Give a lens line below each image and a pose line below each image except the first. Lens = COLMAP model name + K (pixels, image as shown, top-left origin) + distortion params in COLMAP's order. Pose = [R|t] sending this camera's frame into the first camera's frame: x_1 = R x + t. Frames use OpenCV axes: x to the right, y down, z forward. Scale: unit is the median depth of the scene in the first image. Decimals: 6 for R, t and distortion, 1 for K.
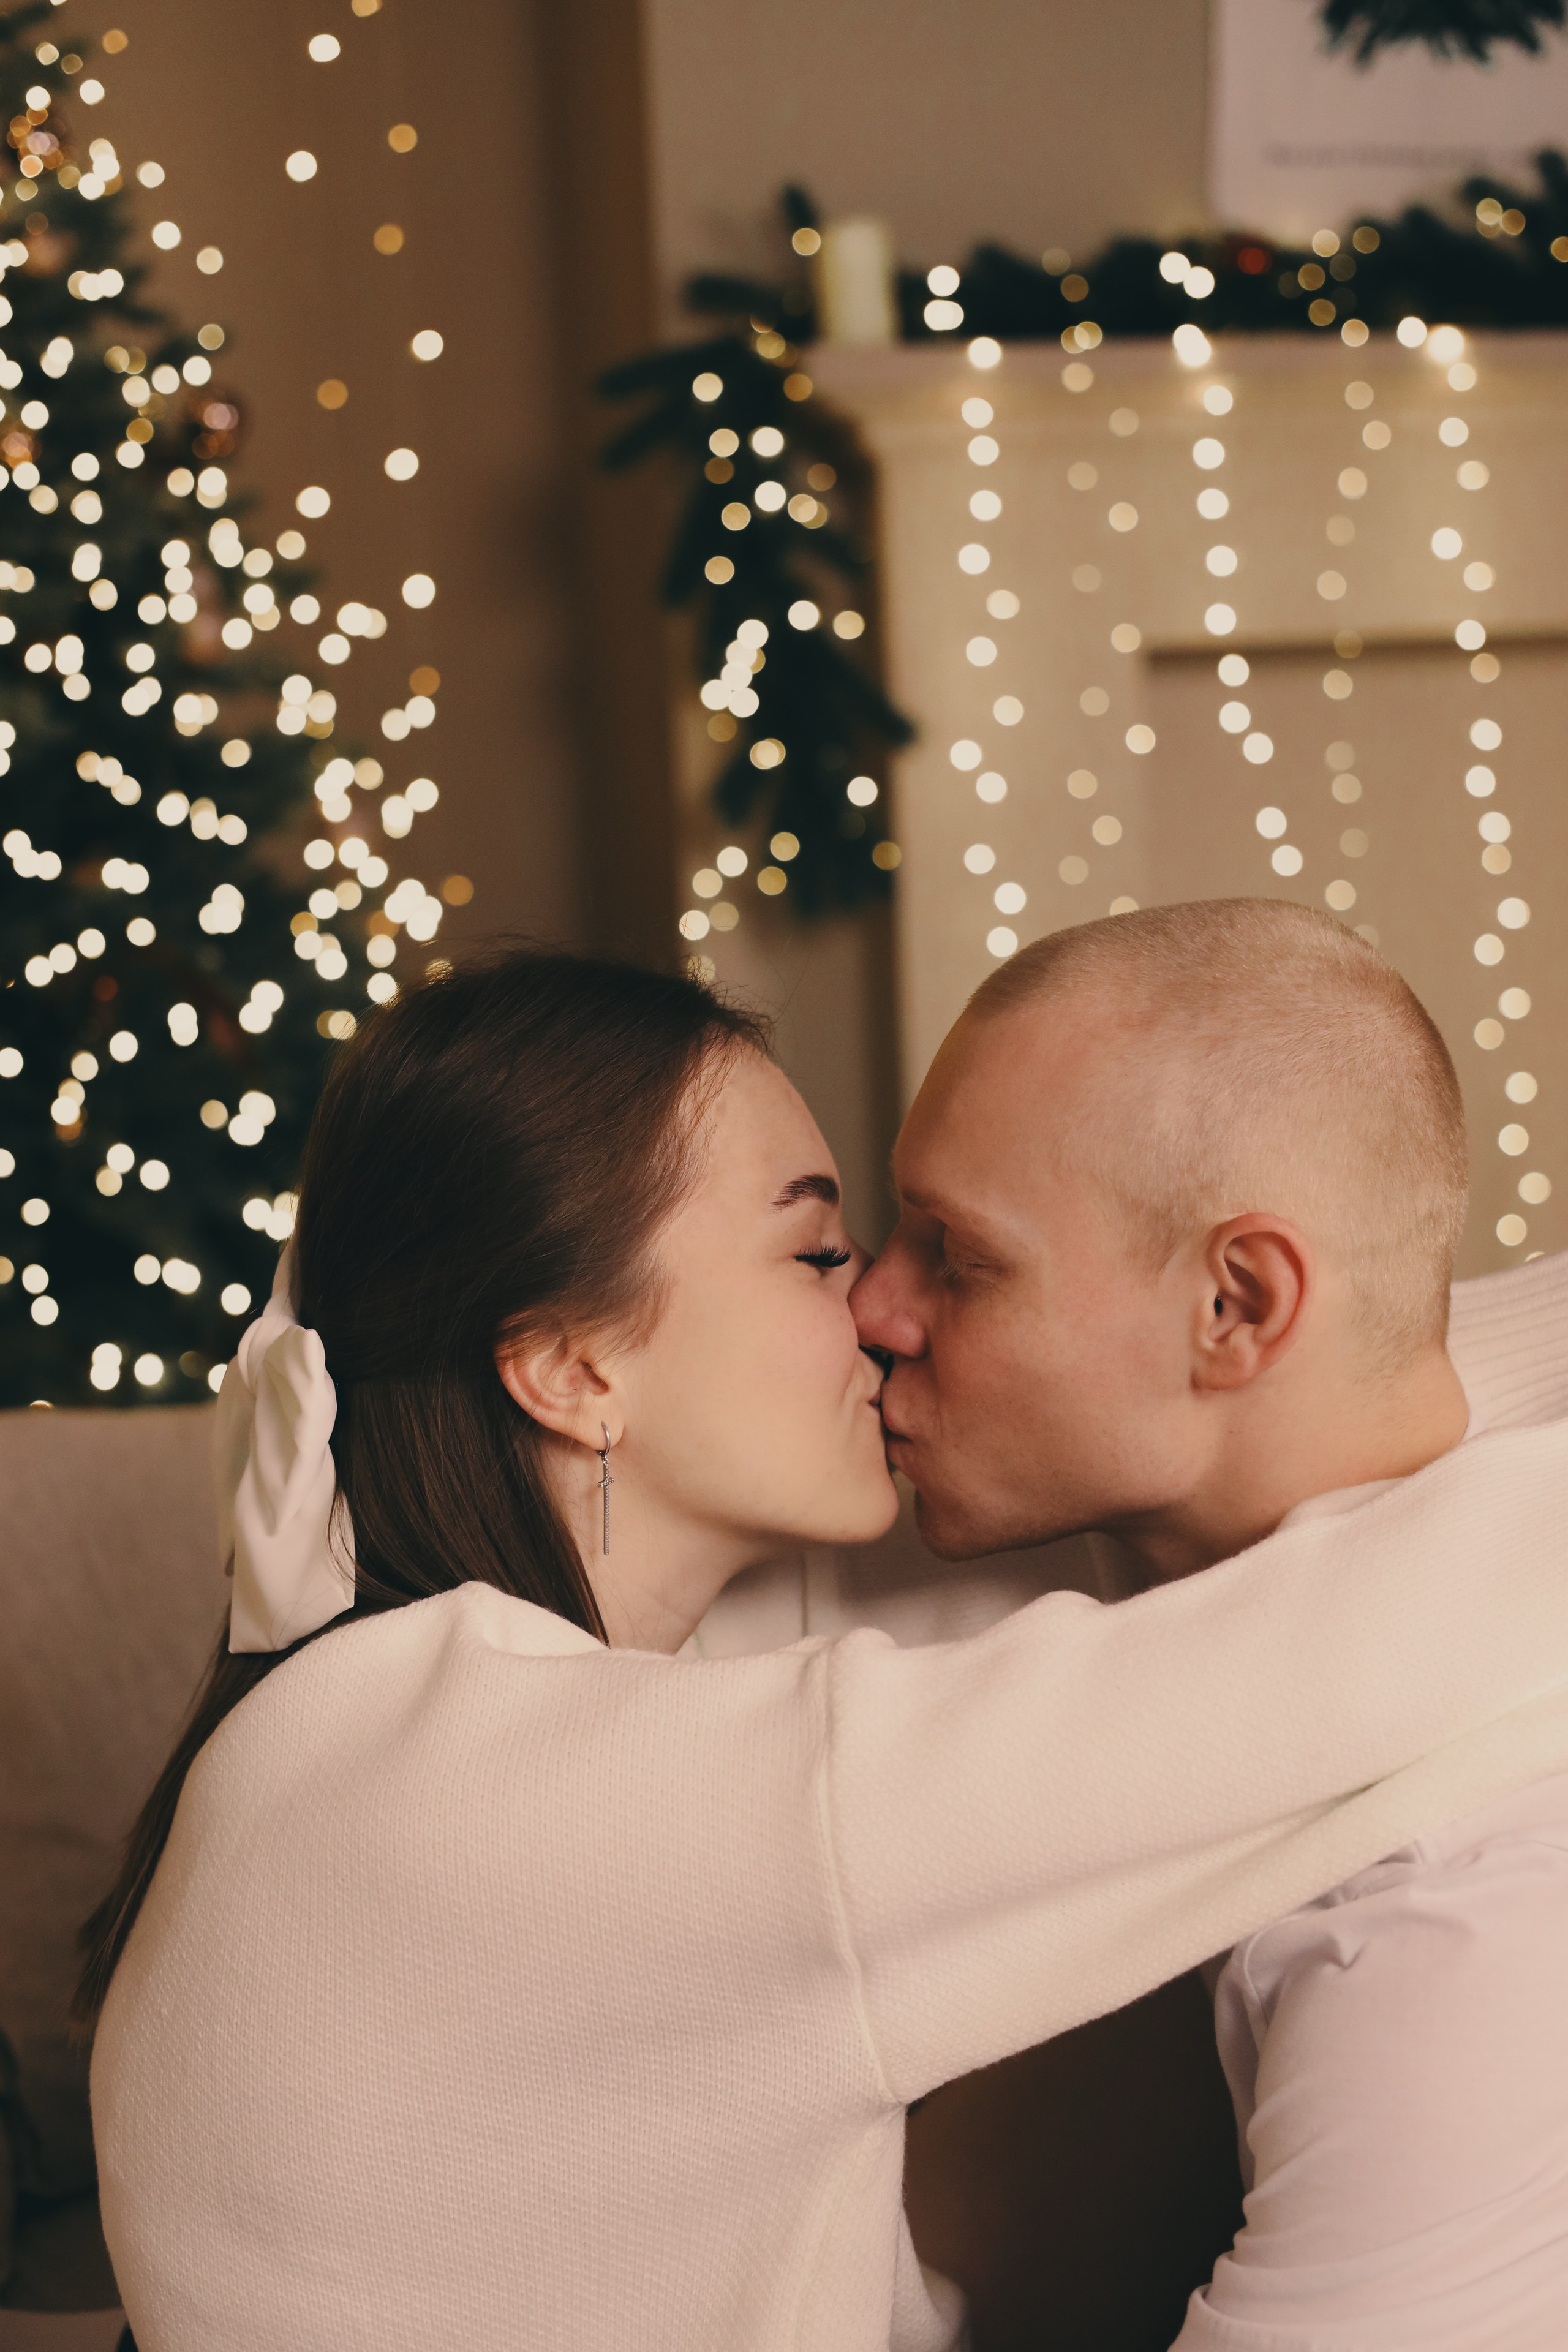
lens RADIAL K [[3445.5, 0, 784.0], [0, 3445.5, 1176.0], [0, 0, 1]] dist [-0.008253, -0.123422]
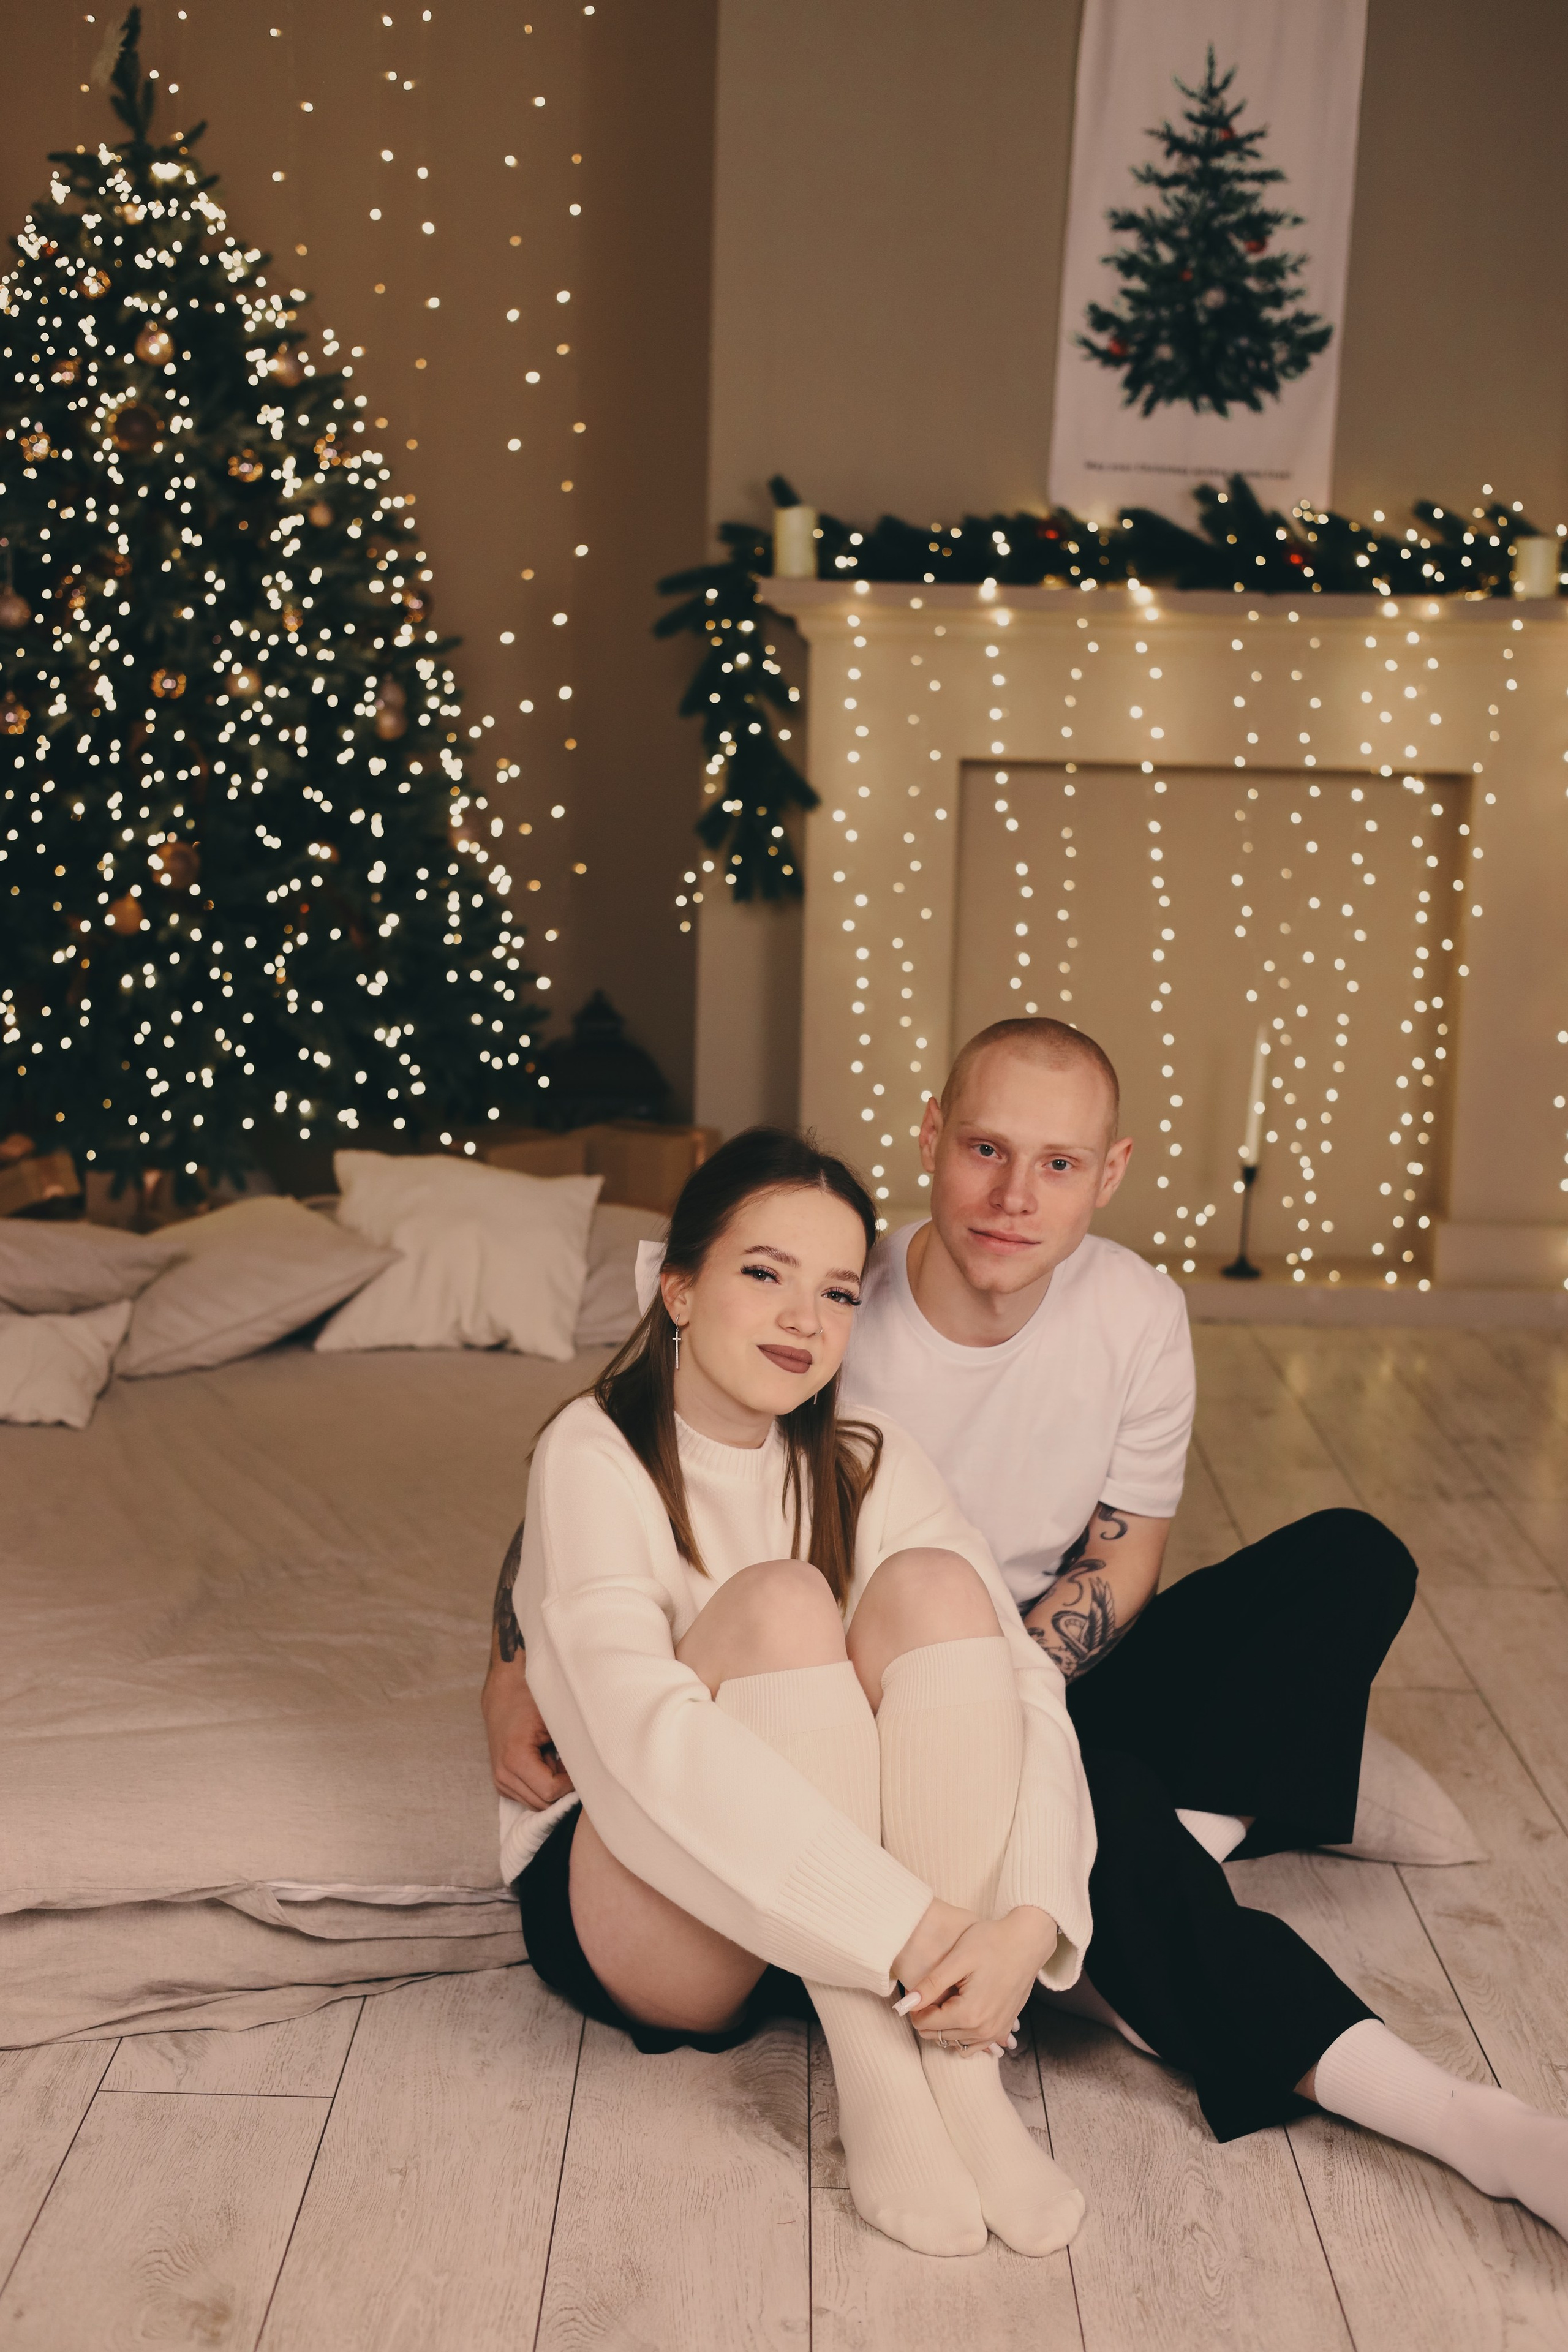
lens RADIAL K [[3346.9, 0, 784.0], [0, 3346.9, 1176.0], [0, 0, 1]] dist [0.035378, -0.150160]
pose [[0.975908, 0.099793, -0.194023, 0.375766], [-0.096368, 0.994979, 0.027036, 0.015214], [0.195747, -0.007687, 0.980624, -0.666712]]
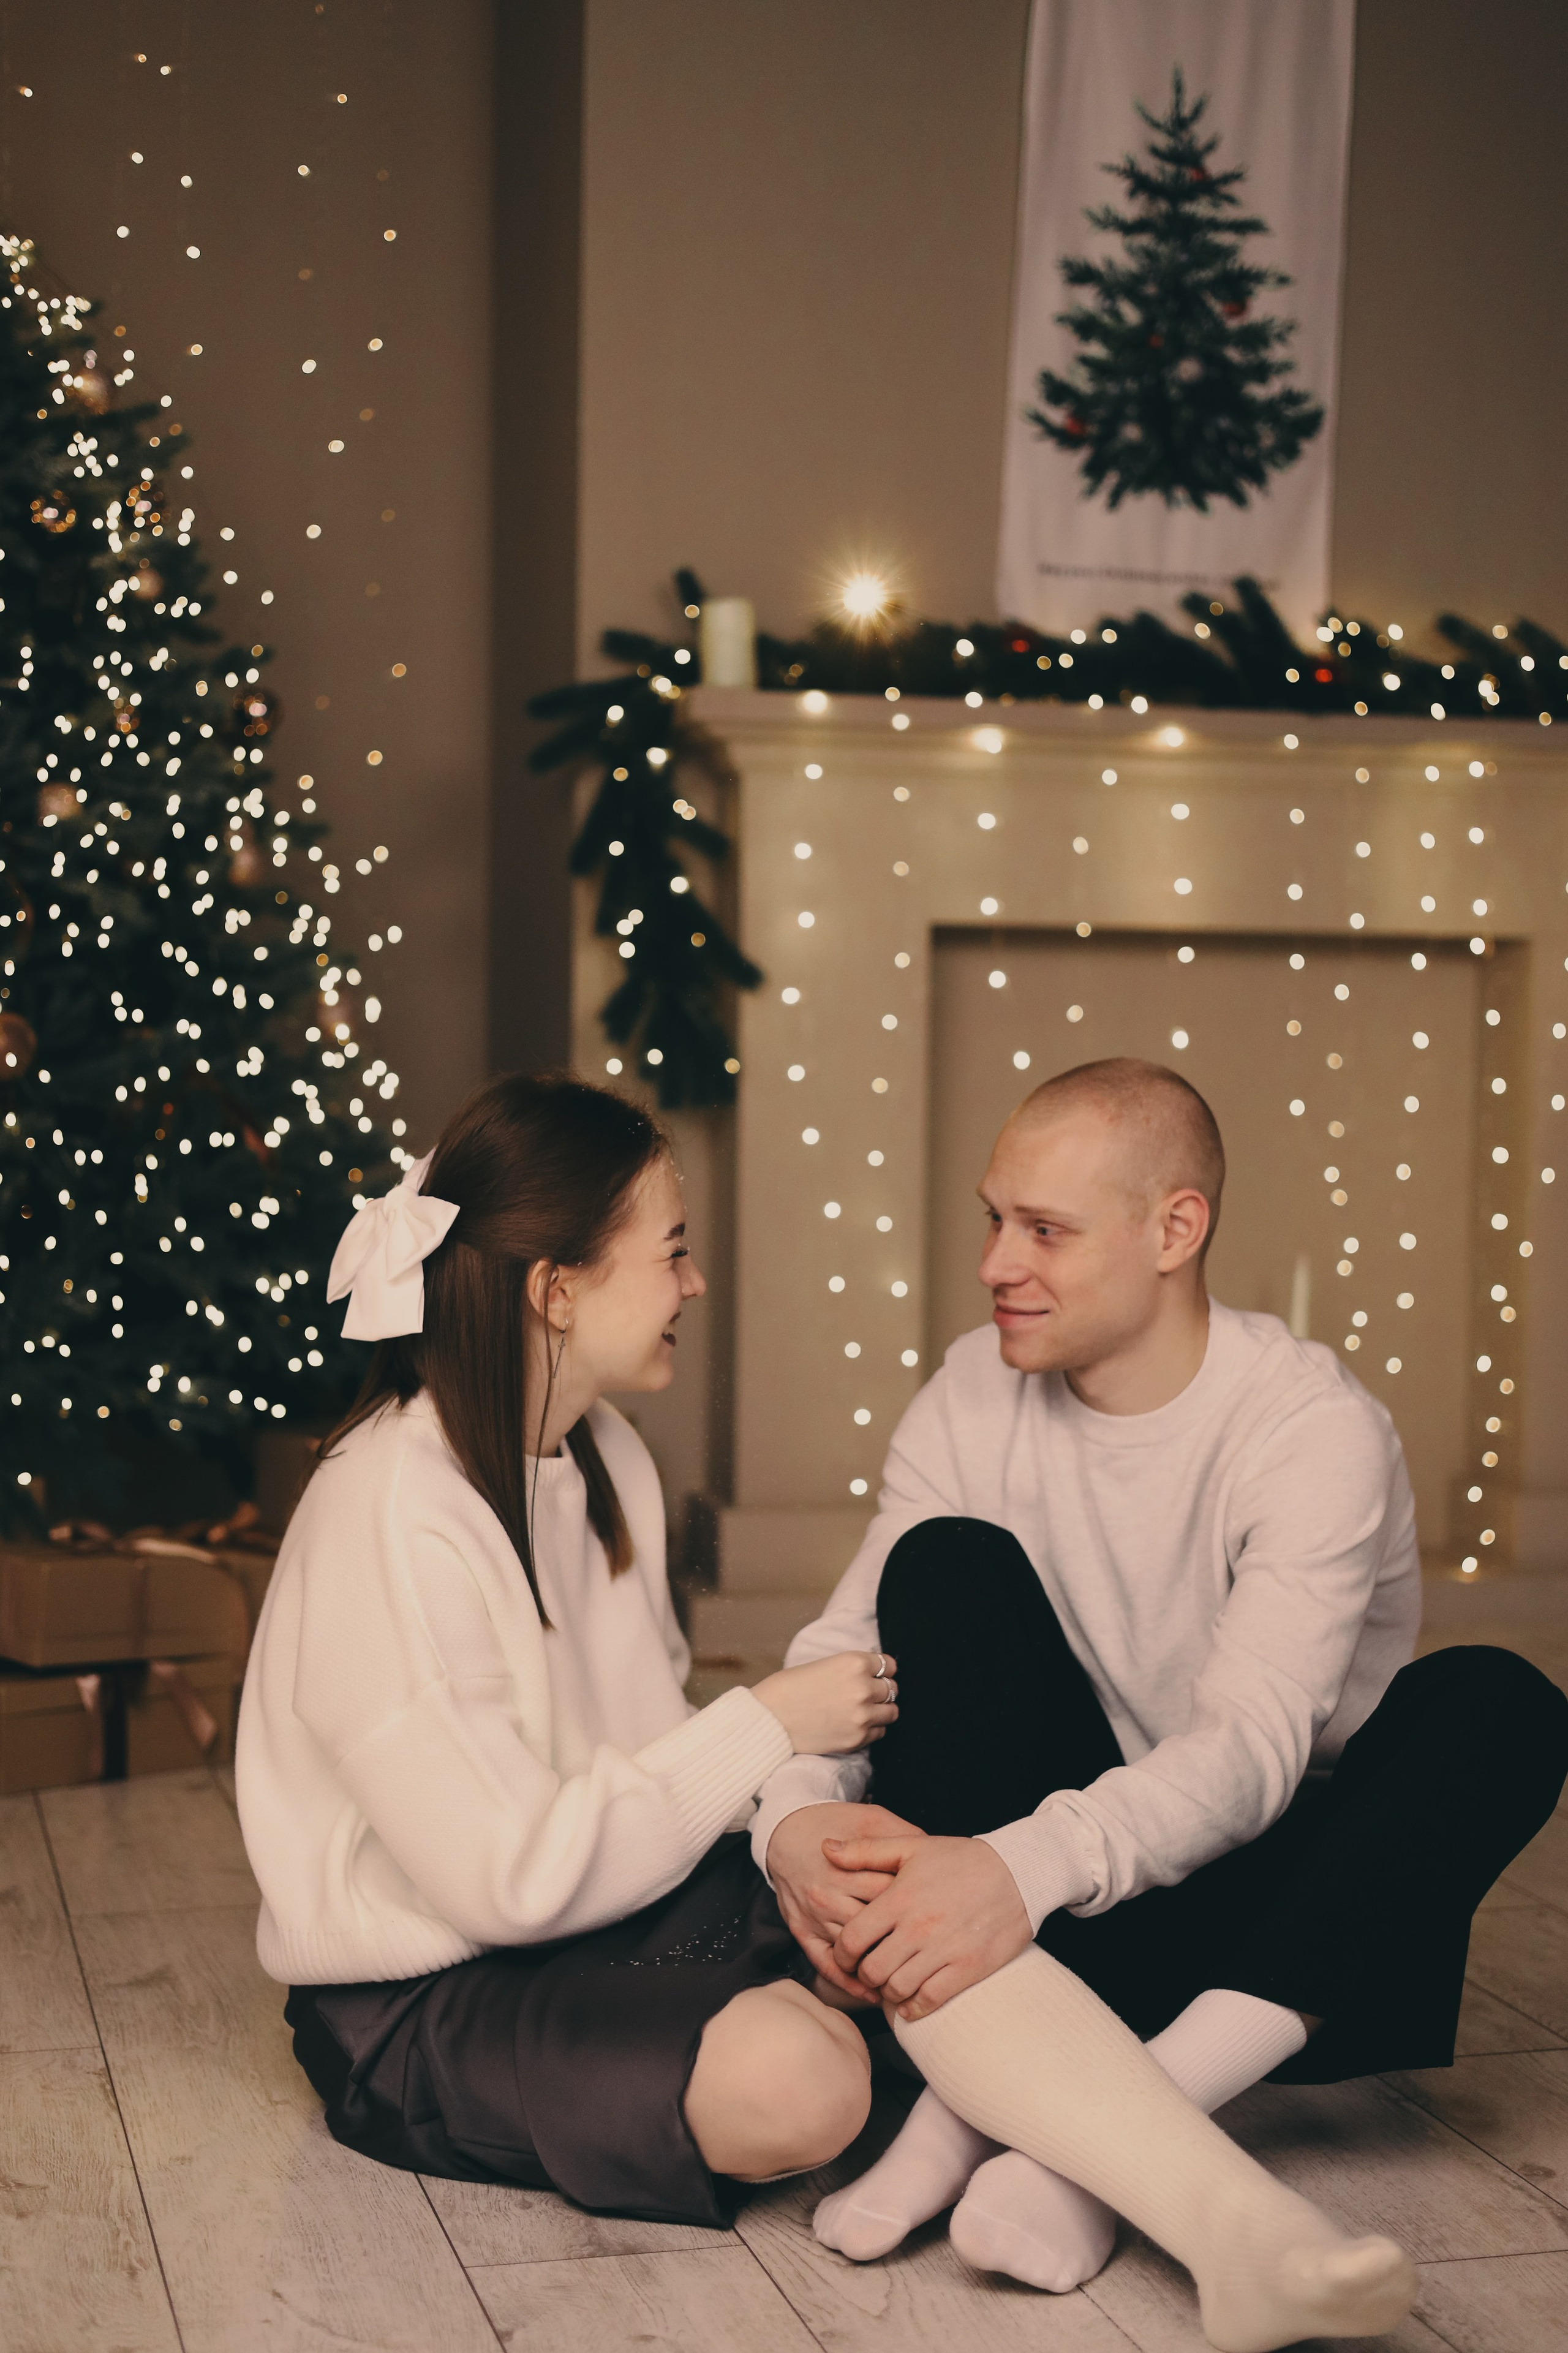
lens RADIAL K [[3521.3, 0, 783.2], [0, 3521.3, 1139.5], [0, 0, 1]] dist [0.023087, -0.028705]
pose [[0.996809, 0.053691, 0.059077, -0.029388], [-0.046436, 0.991930, -0.117979, 0.095343], [-0.064935, 0.114860, 0.991257, -0.348448]]
